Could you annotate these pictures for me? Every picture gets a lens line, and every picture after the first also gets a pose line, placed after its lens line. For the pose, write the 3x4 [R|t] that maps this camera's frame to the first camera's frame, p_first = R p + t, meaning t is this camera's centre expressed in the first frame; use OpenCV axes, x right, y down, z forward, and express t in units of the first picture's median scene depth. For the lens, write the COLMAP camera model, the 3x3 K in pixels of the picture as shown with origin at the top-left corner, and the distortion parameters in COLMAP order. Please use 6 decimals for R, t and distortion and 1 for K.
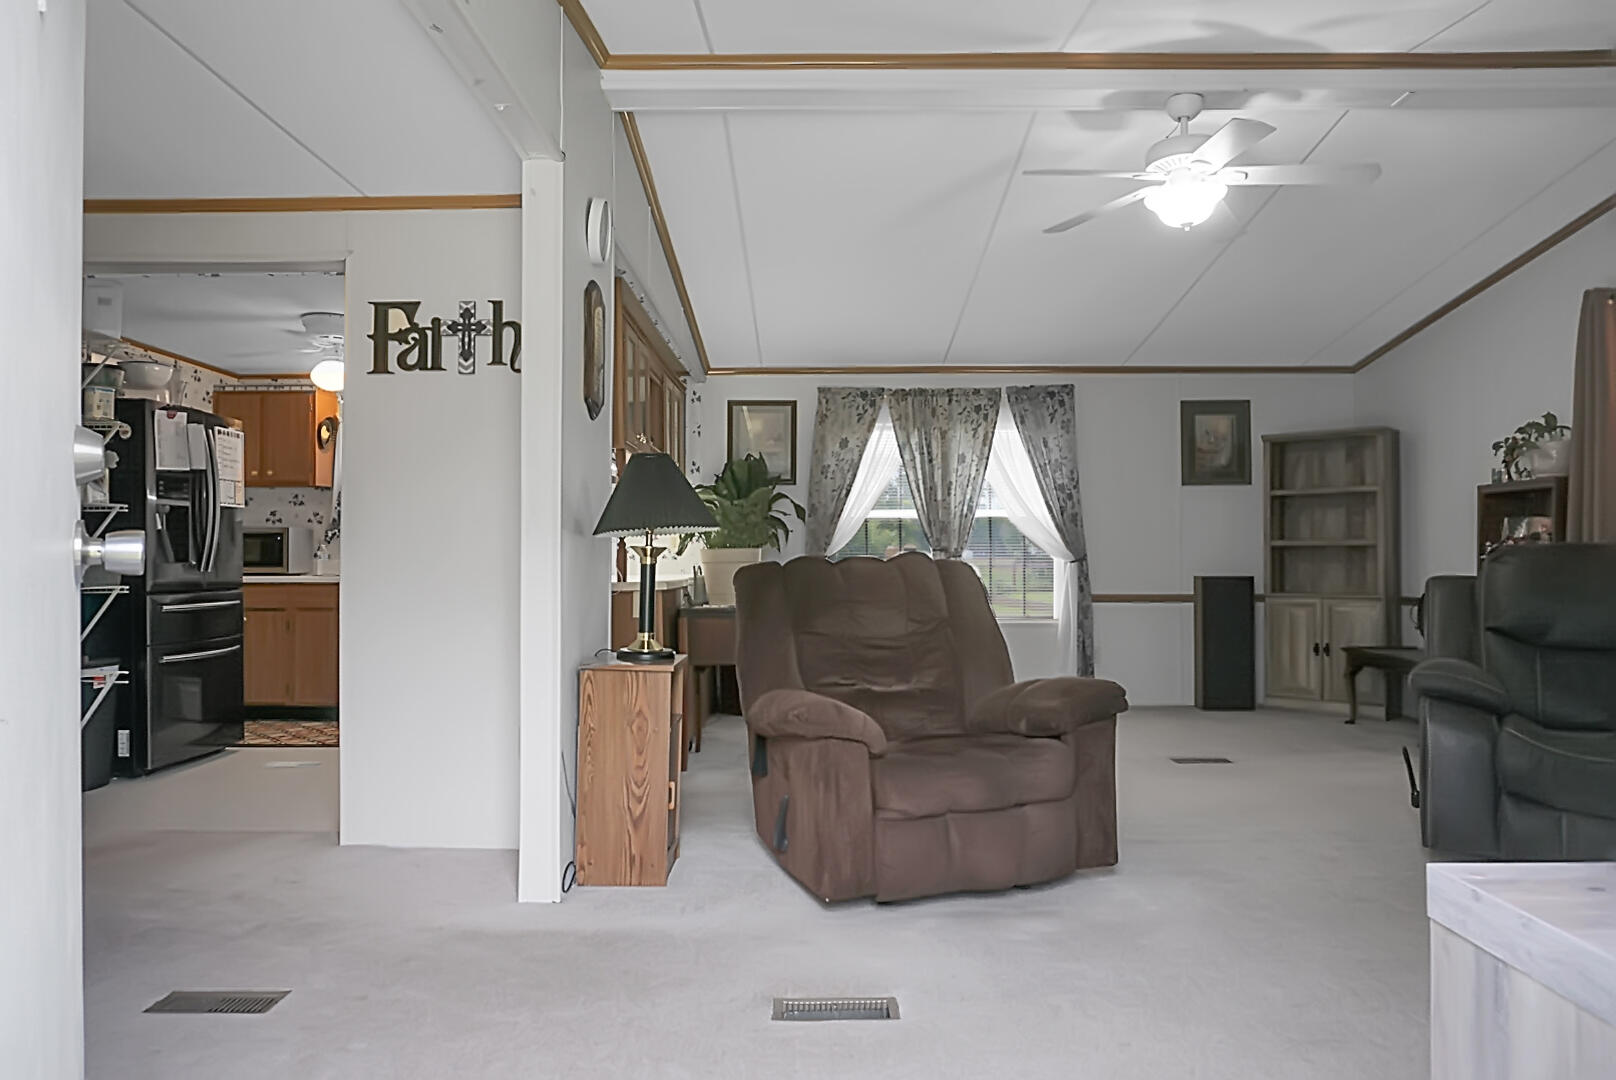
lens RADIAL K [[1138.0, 0, 808.0], [0, 1138.0, 540.0], [0, 0, 1]] dist [-0.029856, 0.002376]
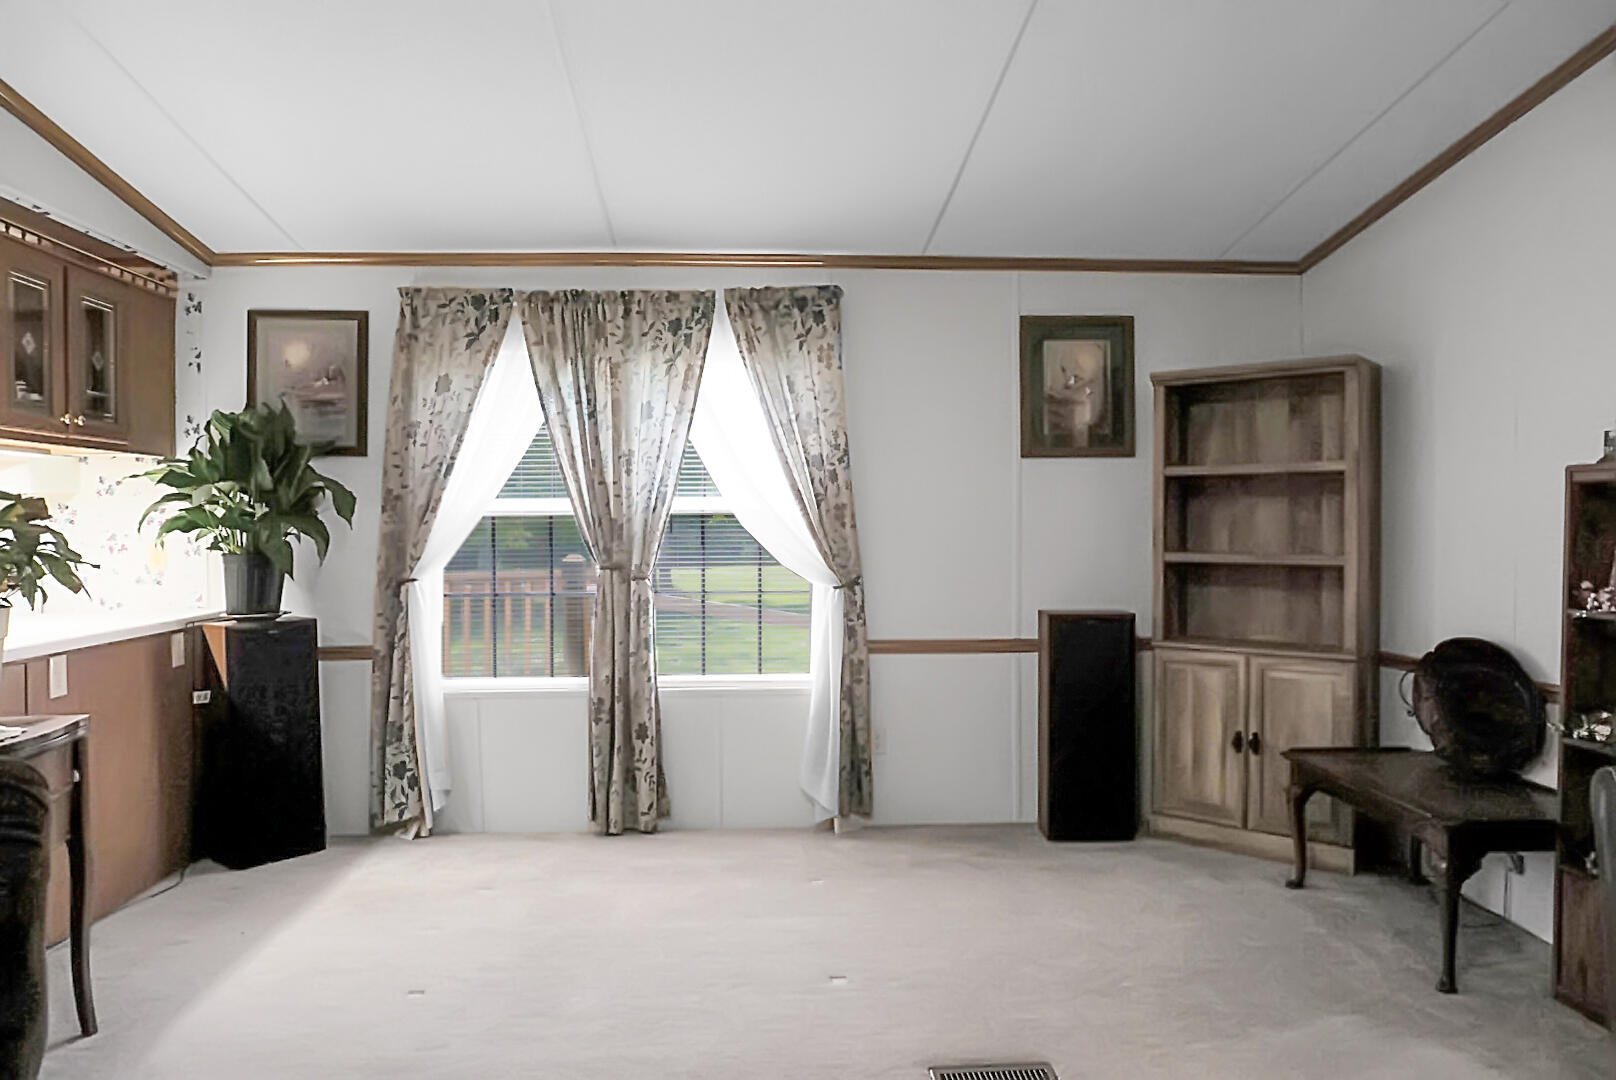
lens RADIAL K [[1103.2, 0, 808.0], [0, 1103.2, 540.0], [0, 0, 1]] dist [-0.075318, 0.087208]
pose [[0.998028, -0.001970, 0.062742, 0.182099], [-0.000354, 0.999315, 0.037011, -0.026416], [-0.062772, -0.036960, 0.997343, 0.429586]]
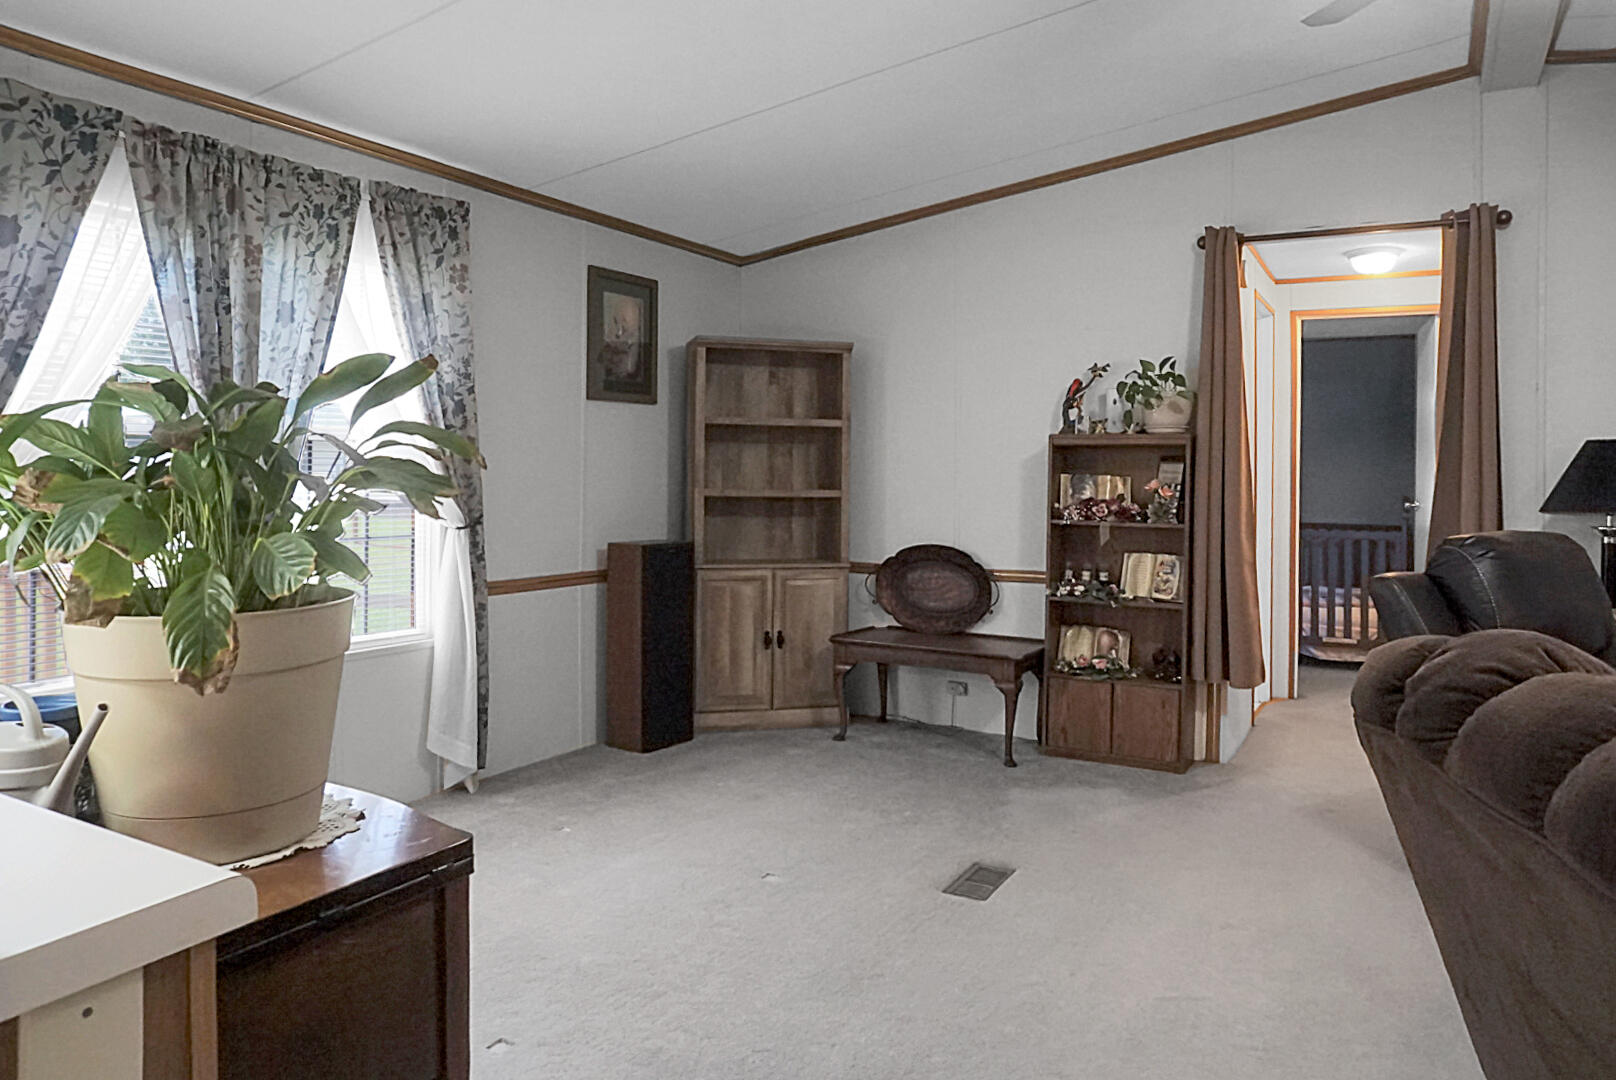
lens RADIAL K [[1145.8, 0, 811.5], [0, 1145.8, 464.4], [0, 0, 1]] dist [0.004625, 0.003579]
pose [[0.480870, 0.013242, 0.876692, -0.170668], [-0.031134, 0.999513, 0.001980, -0.017262], [-0.876239, -0.028247, 0.481048, 0.586481]]
